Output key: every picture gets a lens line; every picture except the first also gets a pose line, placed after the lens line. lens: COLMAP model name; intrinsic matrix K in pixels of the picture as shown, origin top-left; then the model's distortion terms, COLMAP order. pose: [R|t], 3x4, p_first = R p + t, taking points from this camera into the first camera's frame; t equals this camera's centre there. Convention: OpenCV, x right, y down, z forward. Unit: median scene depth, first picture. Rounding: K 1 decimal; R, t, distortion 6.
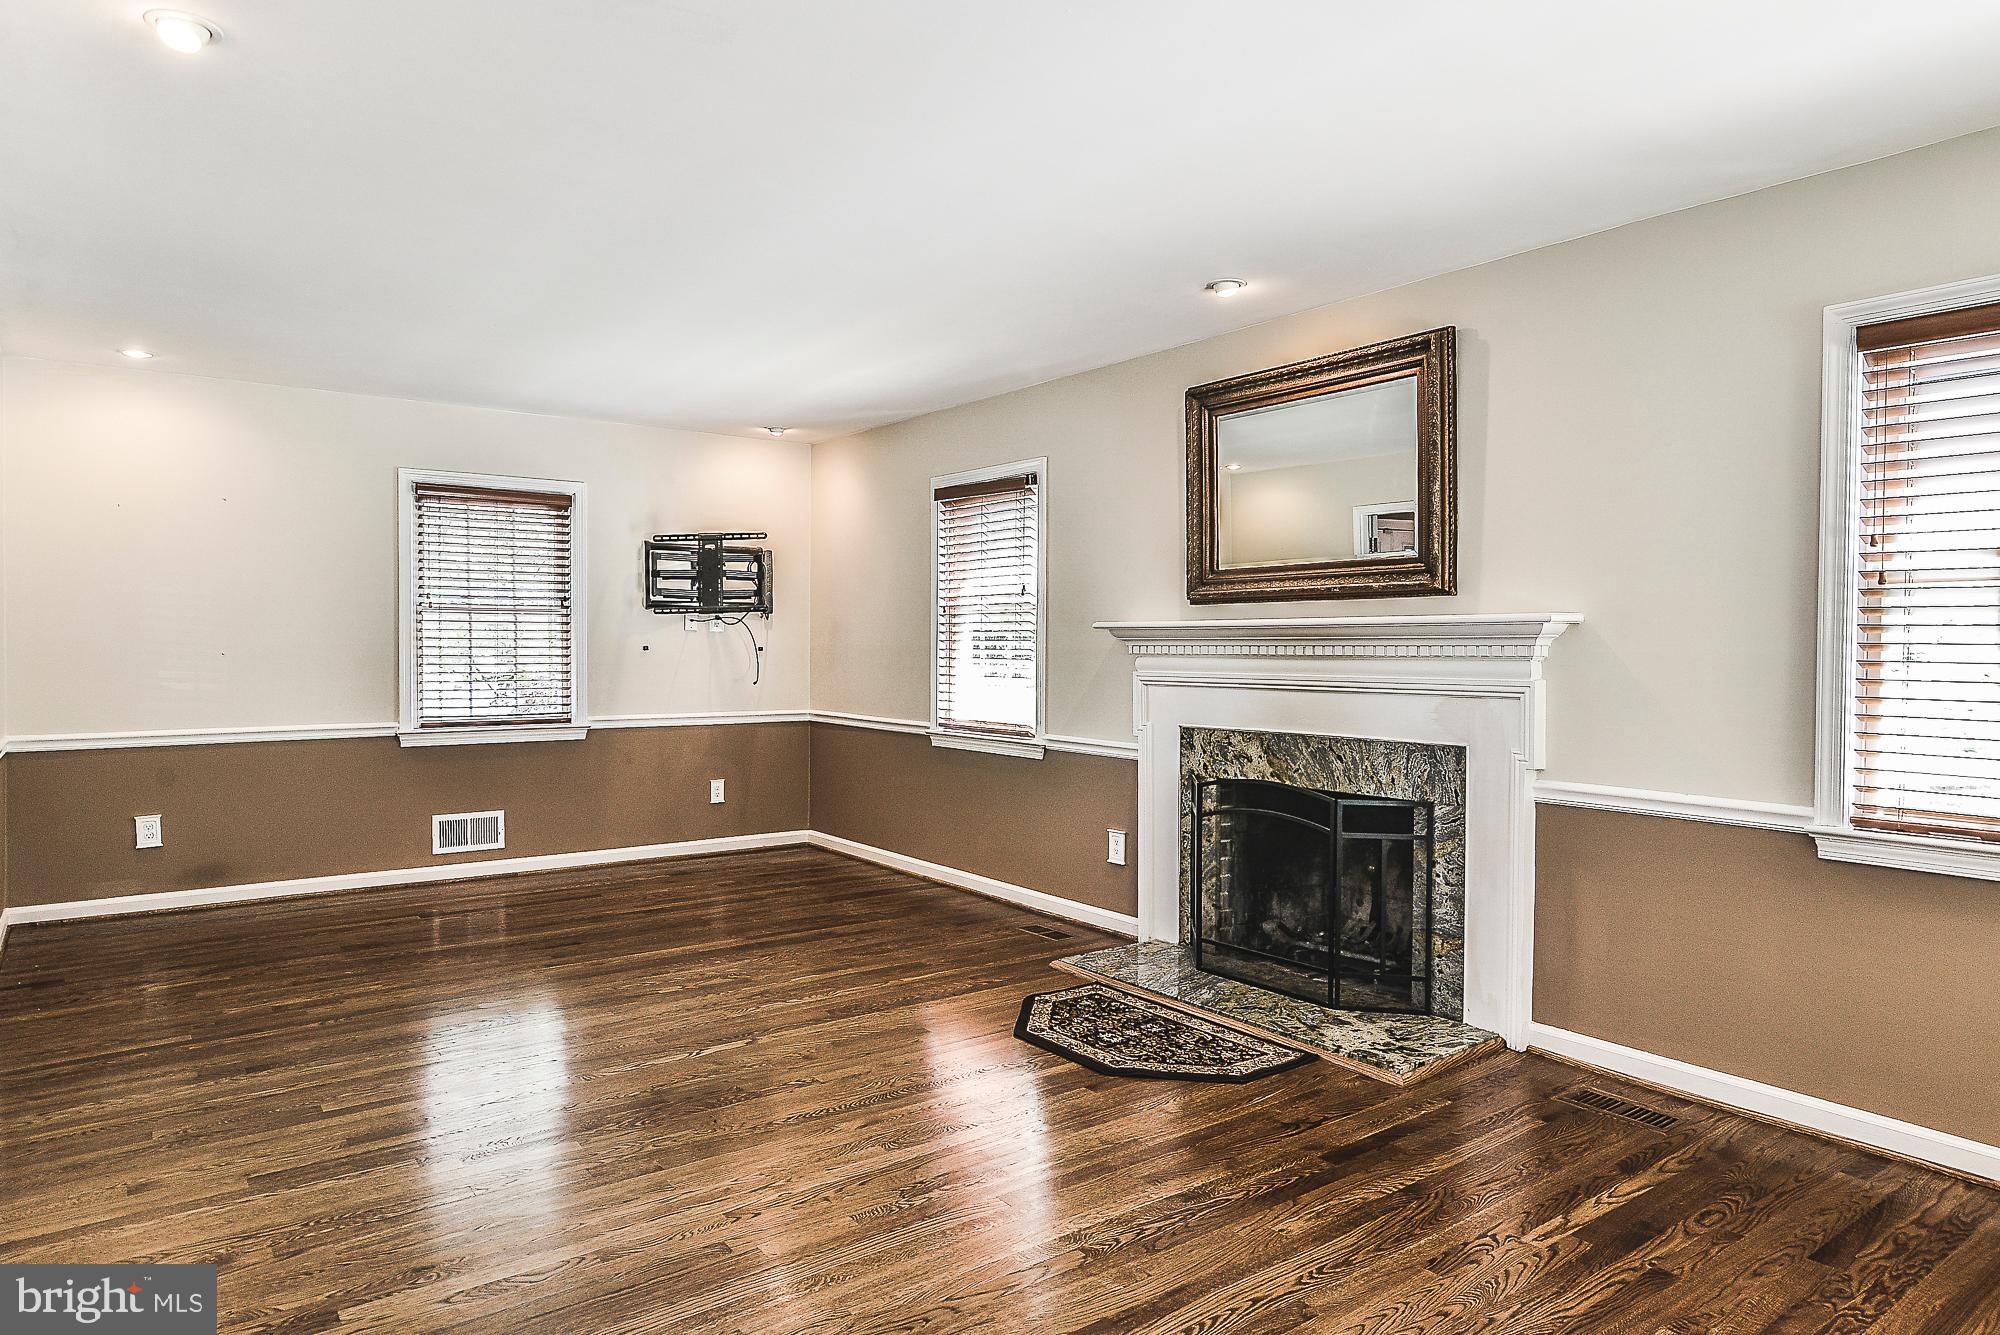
lens RADIAL K [[1196.3, 0, 1088.3], [0, 1196.3, 681.2], [0, 0, 1]] dist [-0.014910, 0.005164]
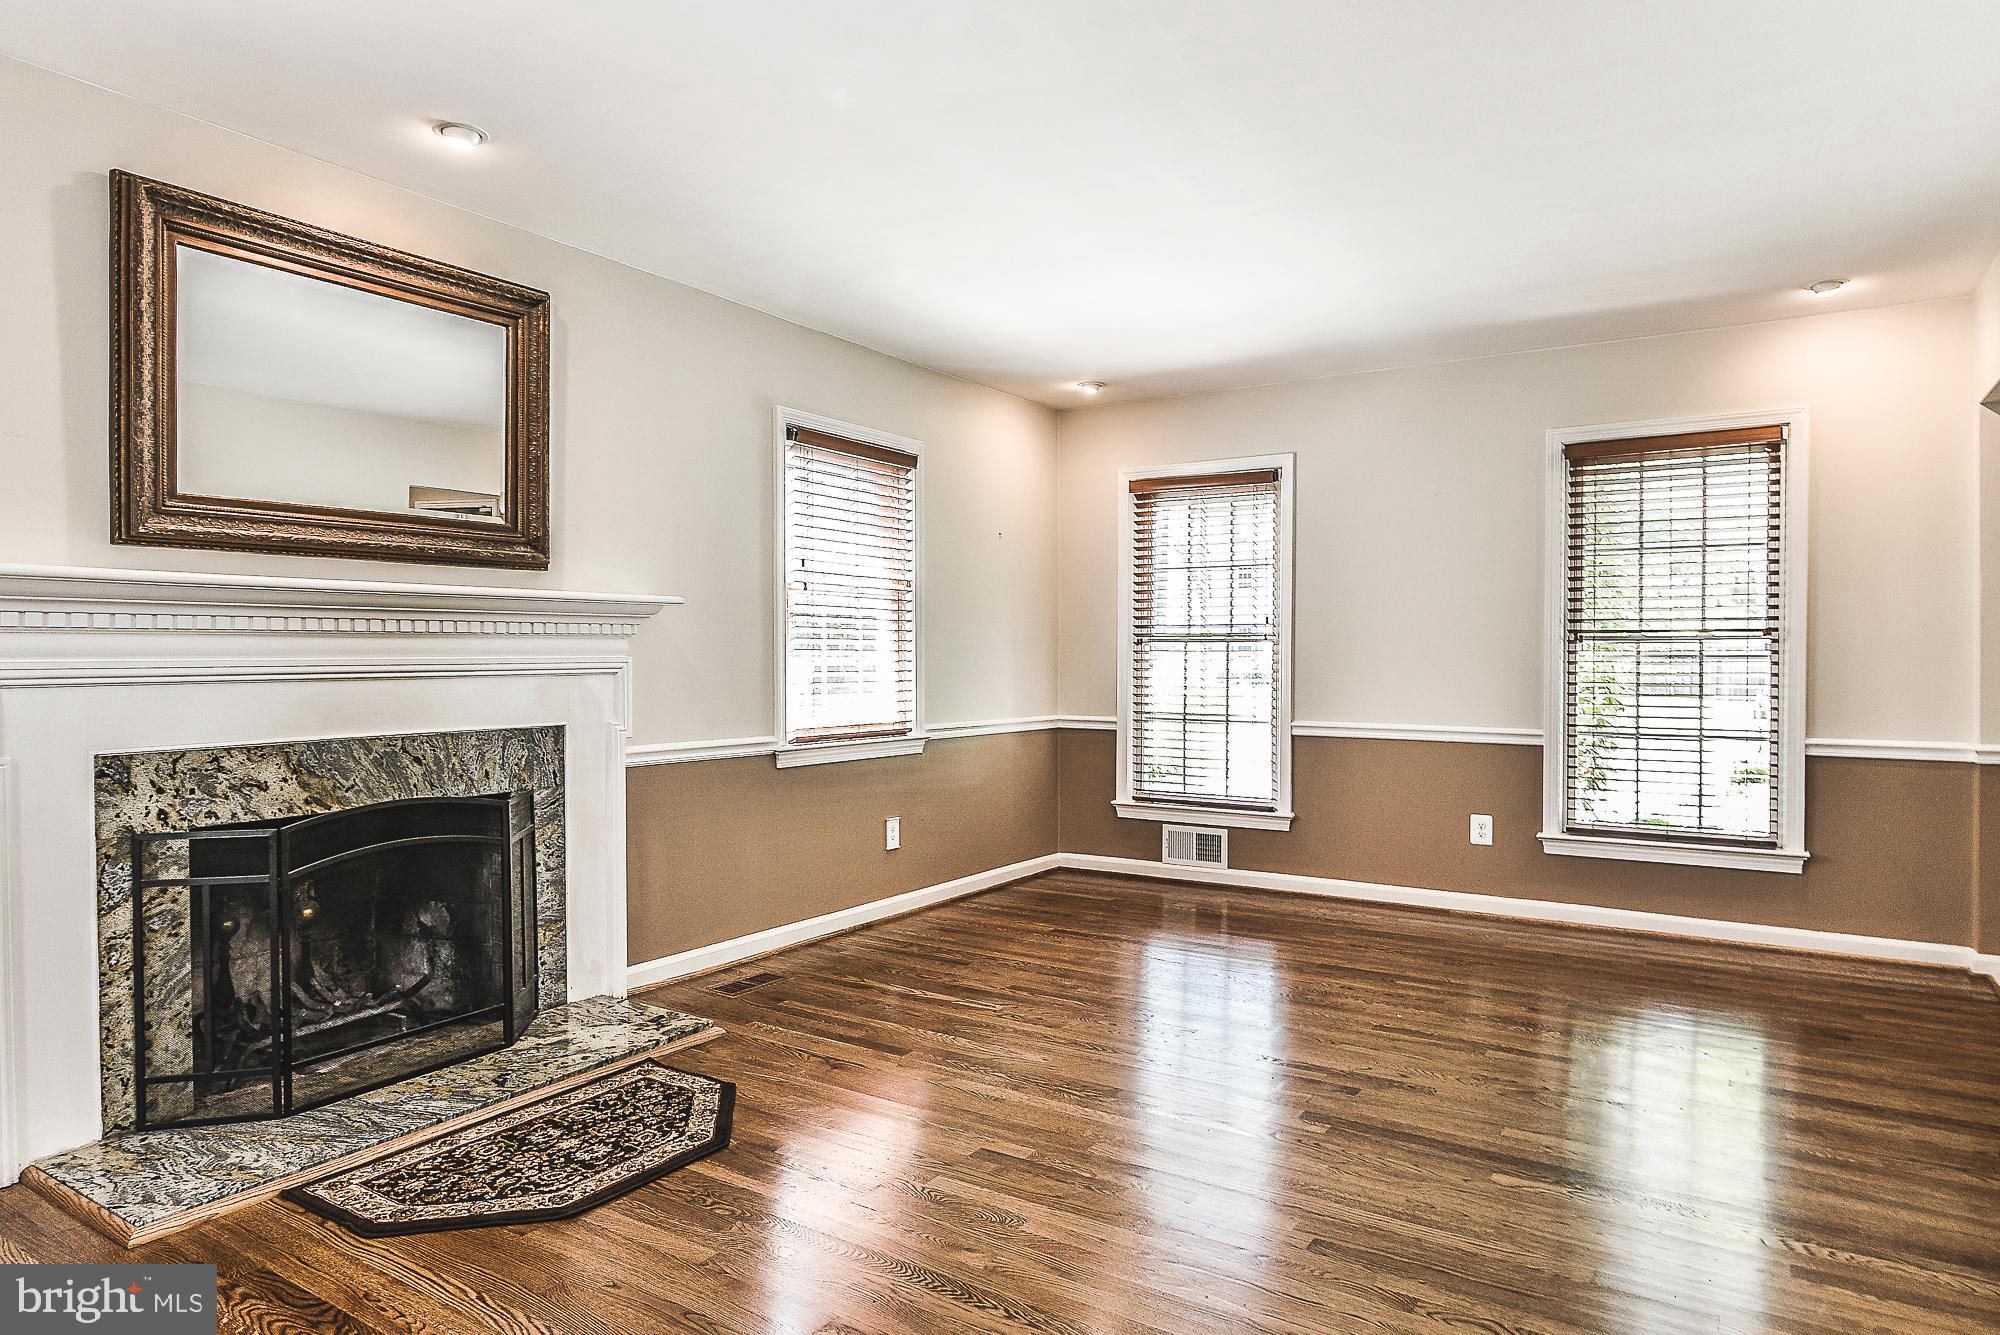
lens RADIAL K [[1196.3, 0, 1004.8], [0, 1196.3, 656.9], [0, 0, 1]] dist [-0.014910, 0.005164]
pose [[-0.302746, -0.024967, 0.952744, -0.717750], [0.007334, 0.999566, 0.028524, -0.026766], [-0.953043, 0.015623, -0.302432, 0.925665]]
